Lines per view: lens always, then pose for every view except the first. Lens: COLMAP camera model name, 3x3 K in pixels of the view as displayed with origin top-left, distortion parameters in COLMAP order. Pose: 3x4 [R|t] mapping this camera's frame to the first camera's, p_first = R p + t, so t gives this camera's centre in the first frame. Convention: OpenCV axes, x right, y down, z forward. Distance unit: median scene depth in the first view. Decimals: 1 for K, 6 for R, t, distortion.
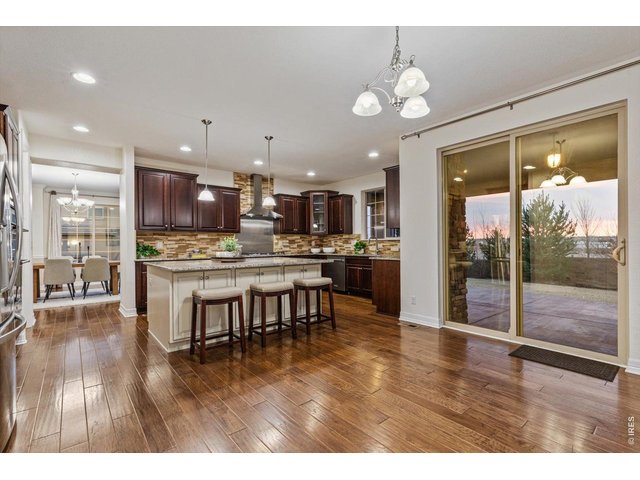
lens RADIAL K [[295.1, 0, 320.4], [0, 295.1, 255.4], [0, 0, 1]] dist [0.001003, 0.000287]
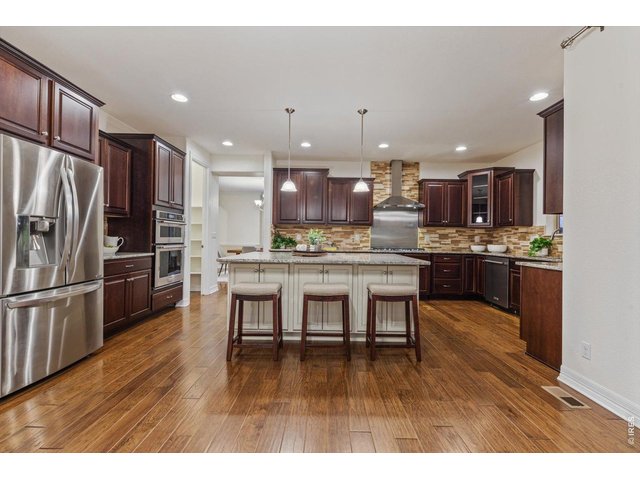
lens RADIAL K [[289.4, 0, 320.0], [0, 289.4, 240.0], [0, 0, 1]] dist [0.001865, 0.000251]
pose [[0.770957, 0.020527, -0.636557, 0.167470], [-0.043739, 0.998827, -0.020765, -0.005442], [0.635384, 0.043851, 0.770950, 0.186653]]
